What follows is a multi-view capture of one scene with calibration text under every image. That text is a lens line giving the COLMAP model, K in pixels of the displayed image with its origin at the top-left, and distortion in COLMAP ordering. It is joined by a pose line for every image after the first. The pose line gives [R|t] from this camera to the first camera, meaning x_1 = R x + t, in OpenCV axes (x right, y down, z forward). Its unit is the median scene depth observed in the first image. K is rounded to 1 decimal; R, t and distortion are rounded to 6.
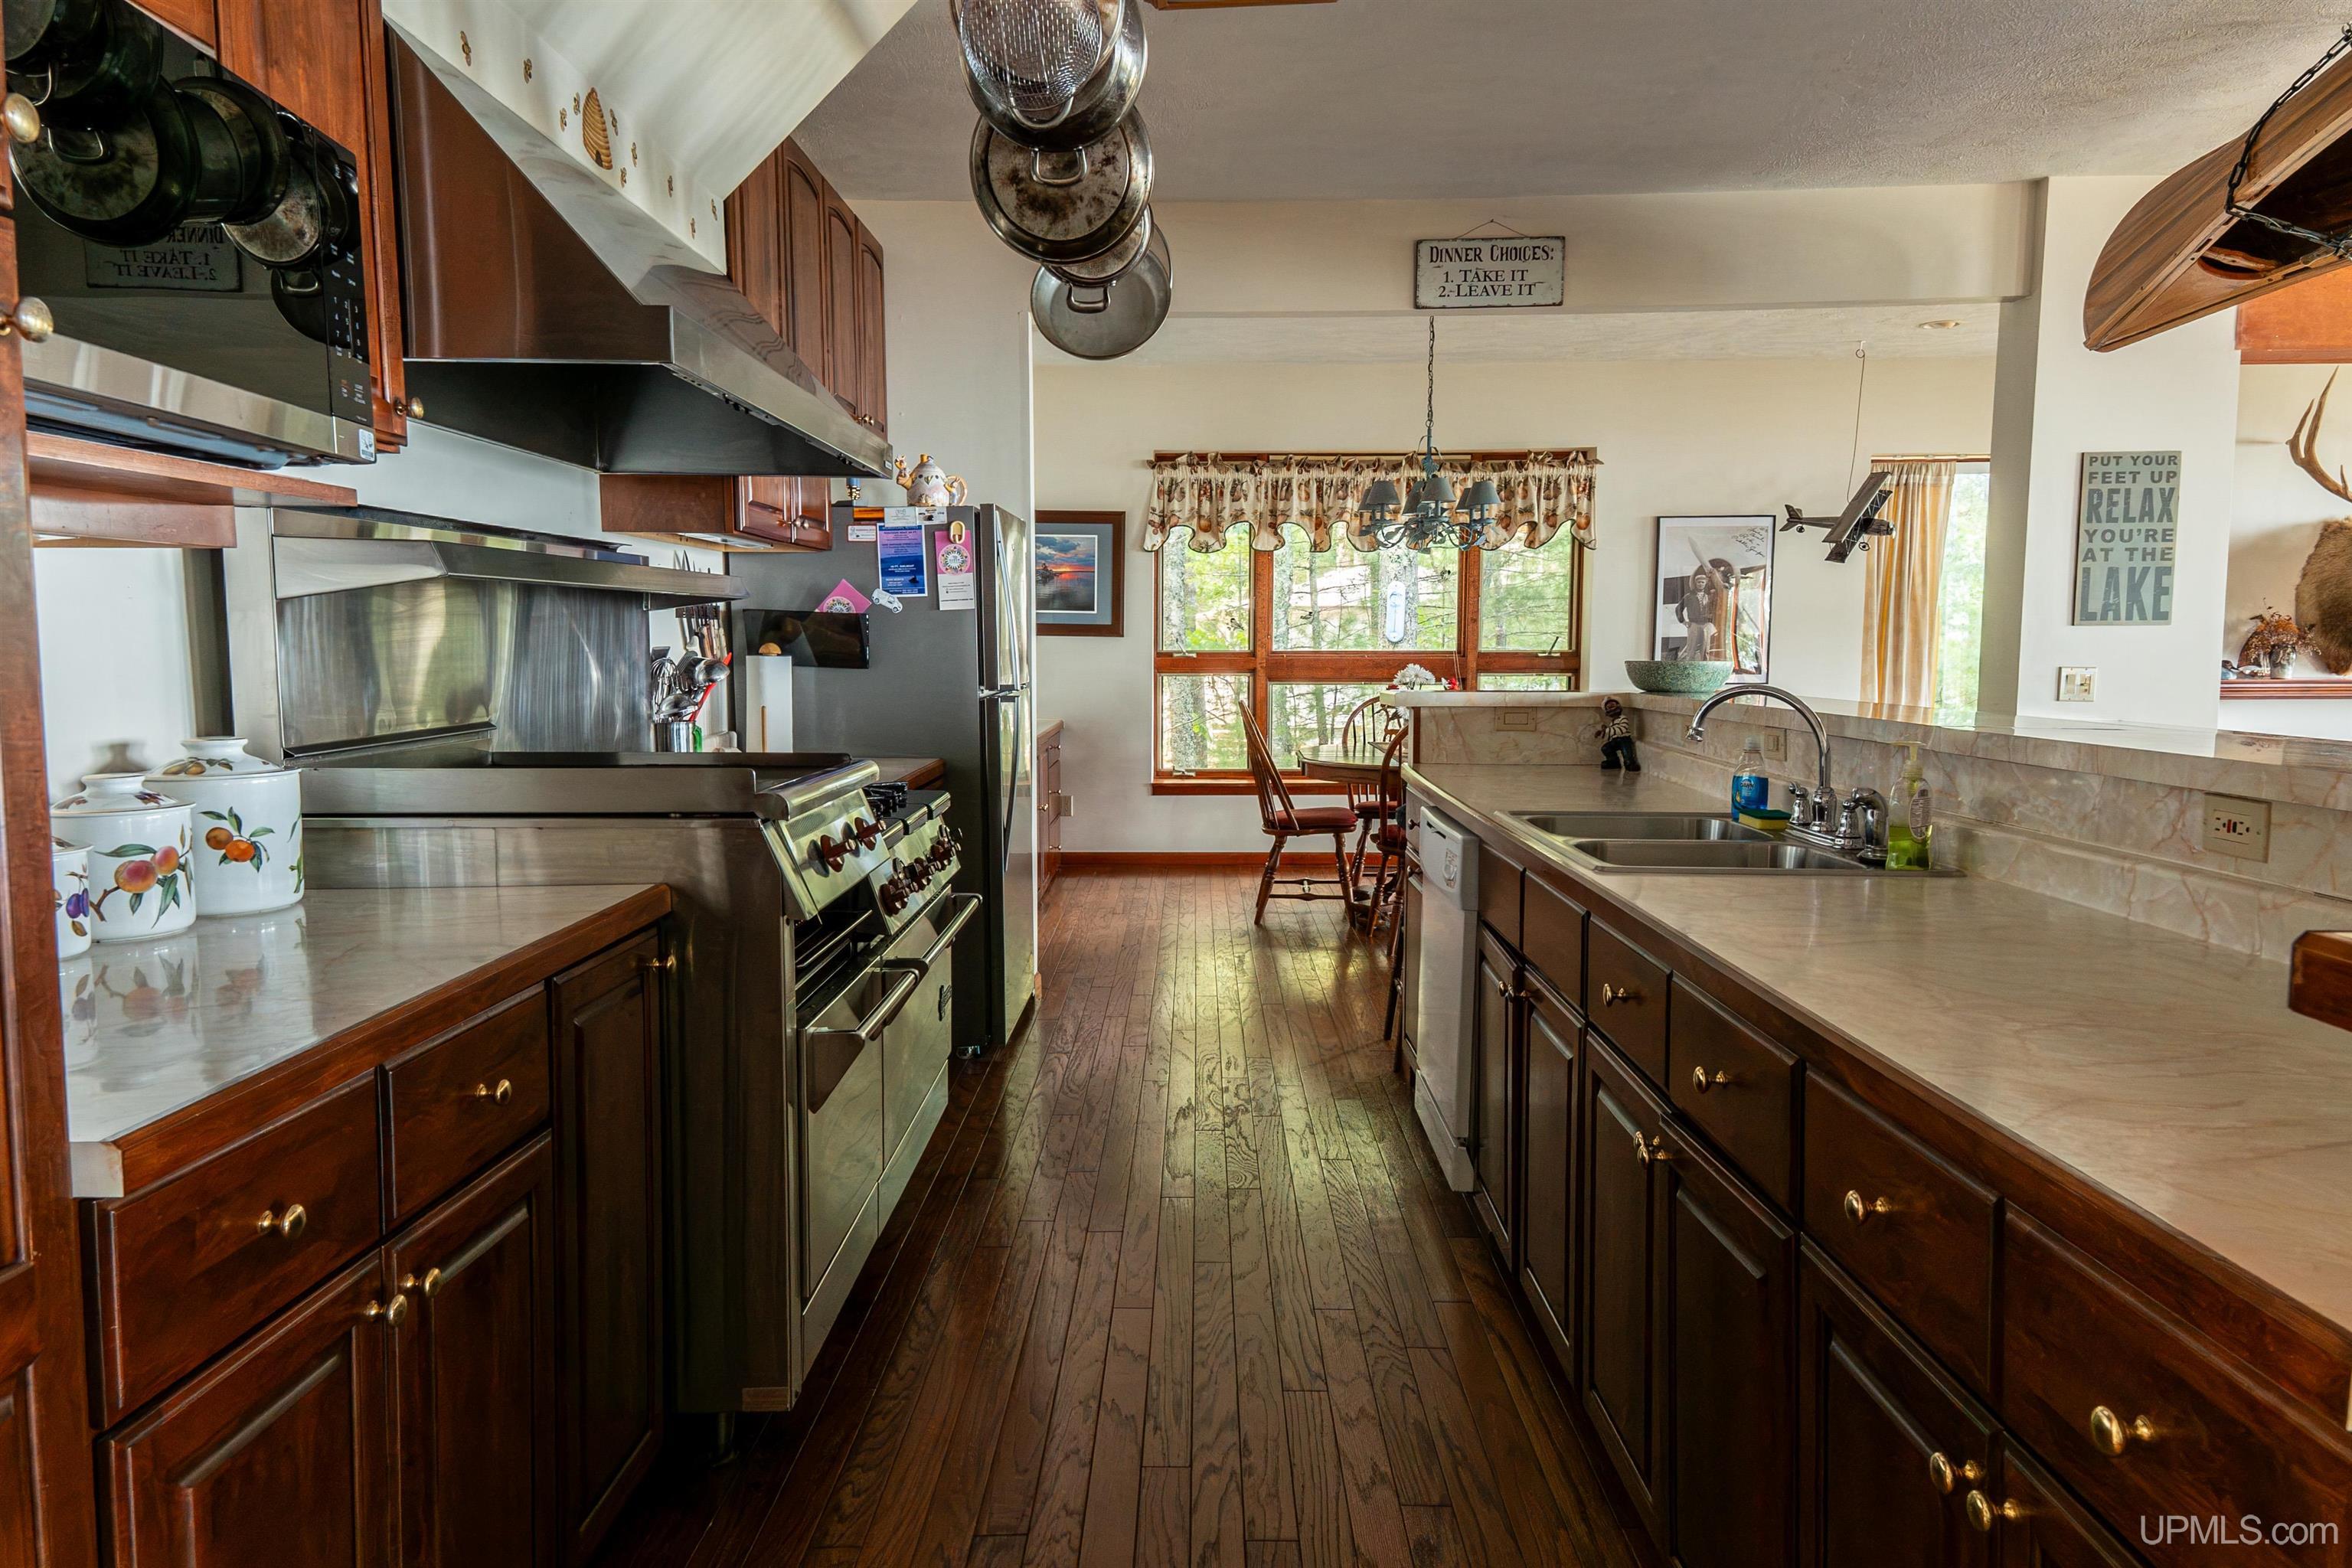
lens RADIAL K [[1603.9, 0, 1166.6], [0, 1603.9, 770.6], [0, 0, 1]] dist [0.094526, -0.058999]
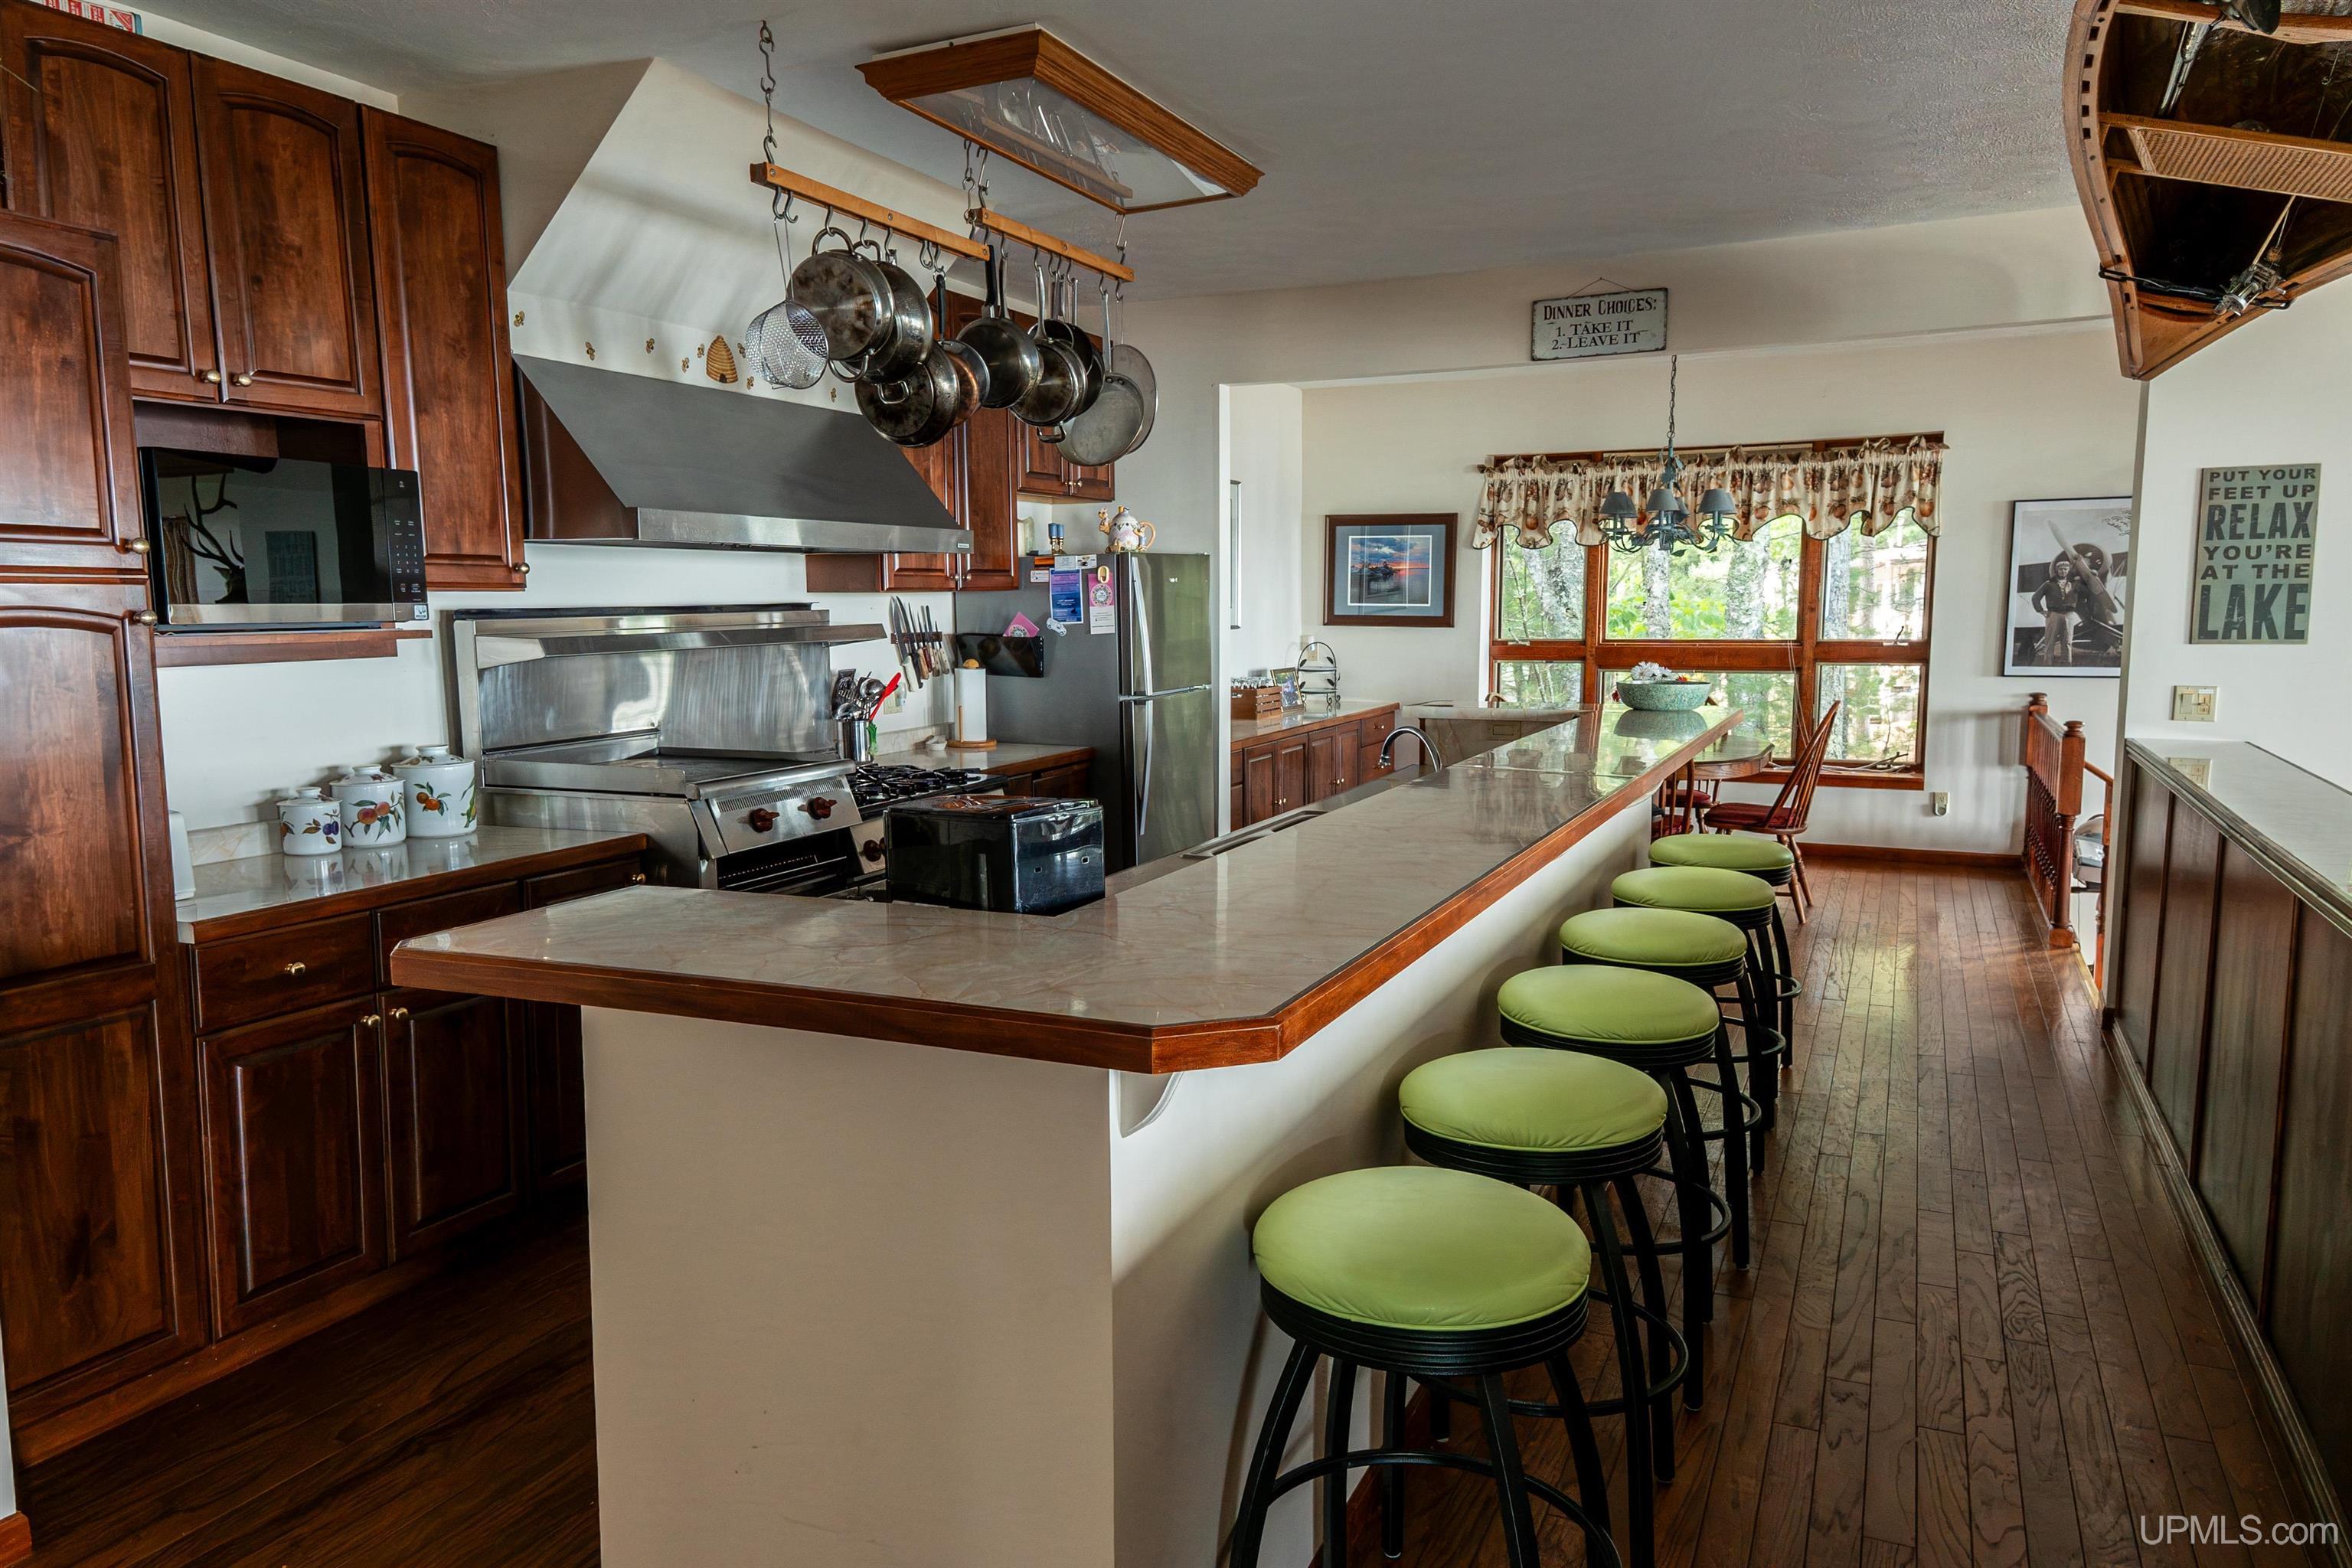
lens RADIAL K [[1603.9, 0, 1148.1], [0, 1603.9, 780.9], [0, 0, 1]] dist [0.094526, -0.058999]
pose [[0.912510, 0.041246, -0.406970, 0.386993], [-0.025774, 0.998724, 0.043429, -0.033014], [0.408242, -0.029140, 0.912409, -0.162444]]
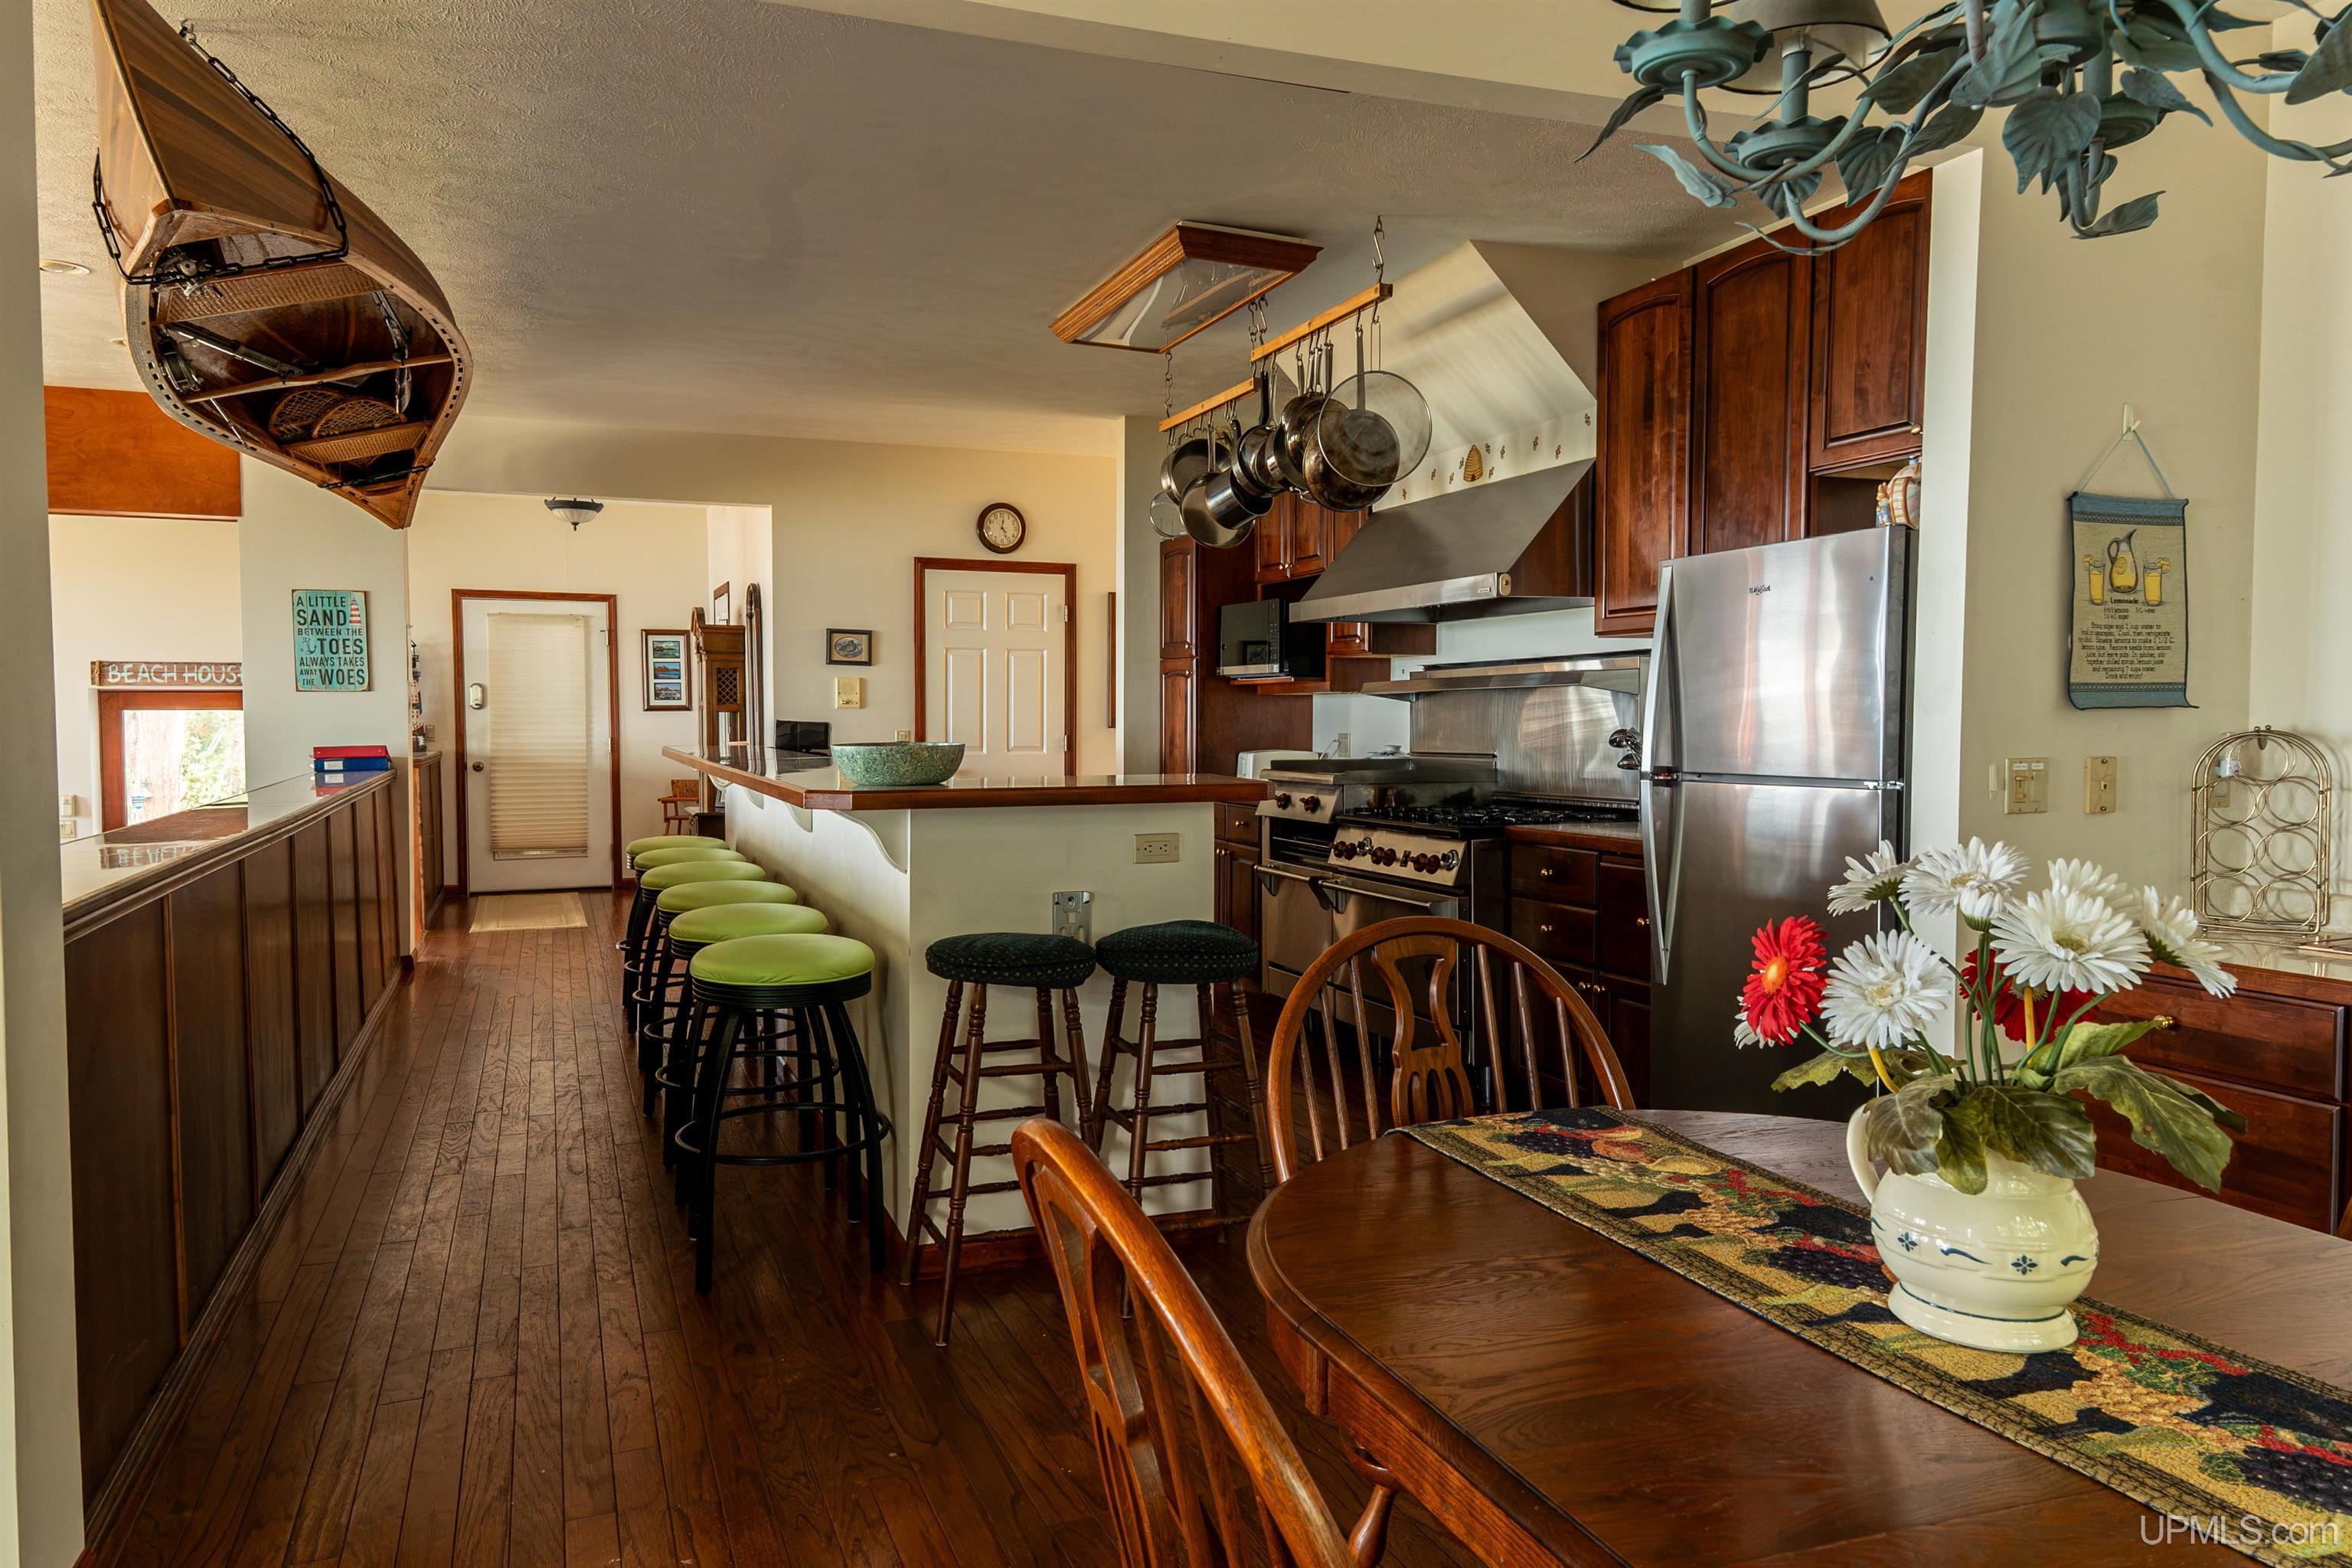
lens RADIAL K [[1603.9, 0, 1172.8], [0, 1603.9, 785.1], [0, 0, 1]] dist [0.094526, -0.058999]
pose [[-0.926913, 0.011461, -0.375102, 0.414800], [-0.033652, 0.992968, 0.113497, -0.117225], [0.373765, 0.117824, -0.920009, 1.520122]]
